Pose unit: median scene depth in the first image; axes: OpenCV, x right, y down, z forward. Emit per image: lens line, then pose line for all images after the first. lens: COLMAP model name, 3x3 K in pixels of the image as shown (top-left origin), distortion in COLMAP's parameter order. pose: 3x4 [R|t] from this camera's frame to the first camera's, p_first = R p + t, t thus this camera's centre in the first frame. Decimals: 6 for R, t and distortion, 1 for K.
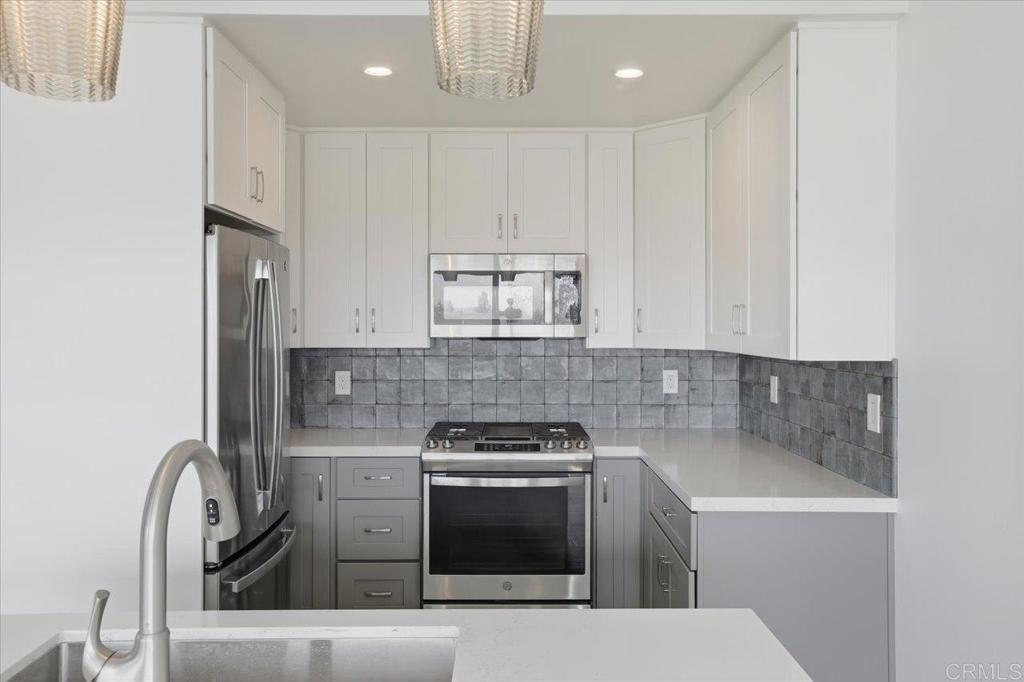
lens RADIAL K [[800.9, 0, 513.2], [0, 800.9, 322.0], [0, 0, 1]] dist [-0.042262, 0.110155]
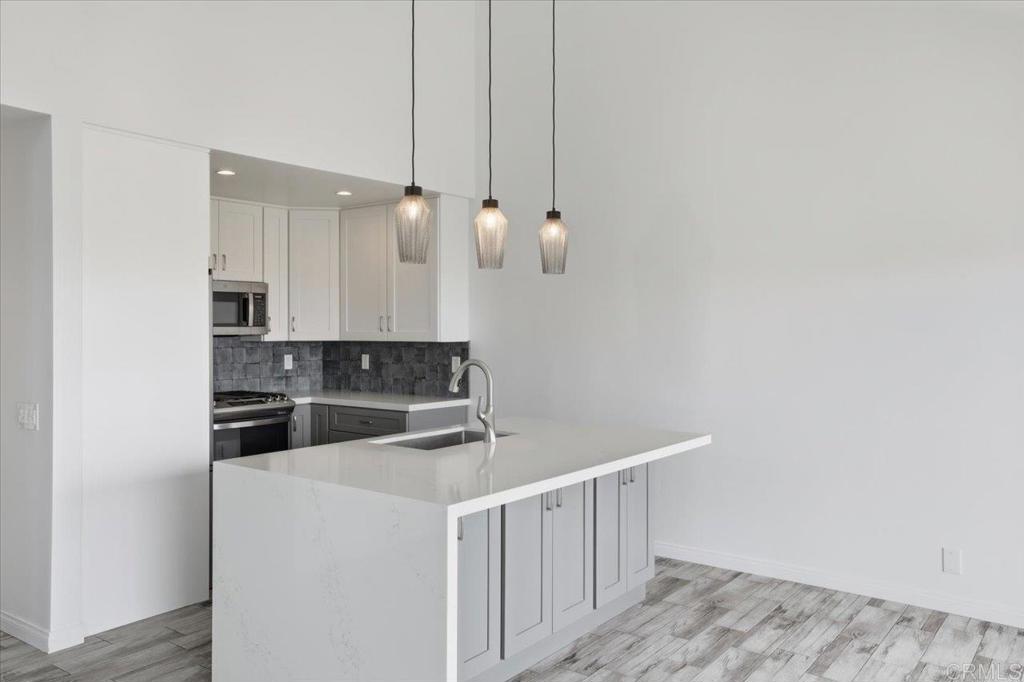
lens RADIAL K [[800.9, 0, 513.2], [0, 800.9, 322.0], [0, 0, 1]] dist [-0.042262, 0.110155]
pose [[0.609531, 0.003417, 0.792755, -0.874081], [-0.001253, 0.999994, -0.003347, -0.001266], [-0.792761, 0.001047, 0.609531, -0.370685]]
